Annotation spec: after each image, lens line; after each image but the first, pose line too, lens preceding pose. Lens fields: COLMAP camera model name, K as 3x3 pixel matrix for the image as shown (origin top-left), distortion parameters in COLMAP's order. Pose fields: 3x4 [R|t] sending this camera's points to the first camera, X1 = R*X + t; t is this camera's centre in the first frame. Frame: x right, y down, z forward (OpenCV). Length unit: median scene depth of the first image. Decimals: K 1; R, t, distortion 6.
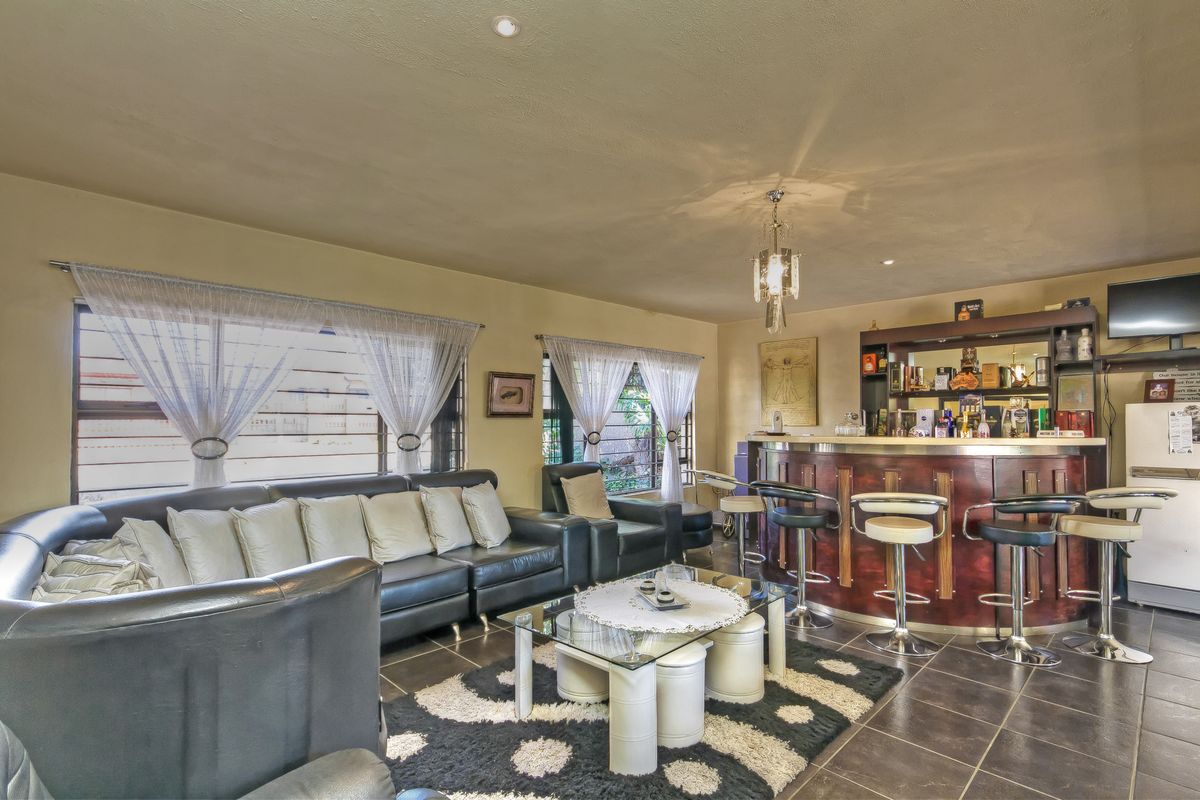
lens RADIAL K [[575.9, 0, 602.5], [0, 575.9, 422.1], [0, 0, 1]] dist [0.014944, 0.000213]
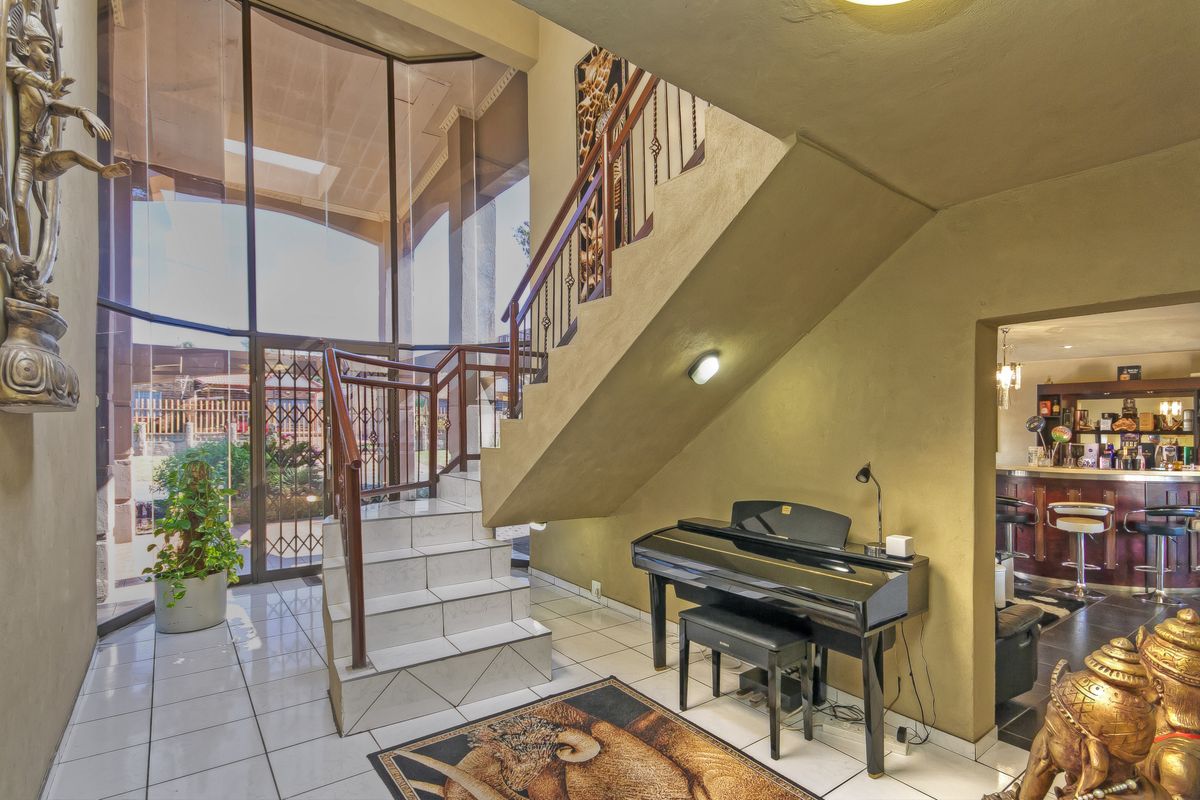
lens RADIAL K [[584.6, 0, 597.2], [0, 584.6, 437.4], [0, 0, 1]] dist [0.001898, -0.000006]
pose [[0.985623, 0.005958, -0.168854, -0.514730], [-0.003808, 0.999908, 0.013055, -0.073842], [0.168917, -0.012225, 0.985555, -0.798401]]
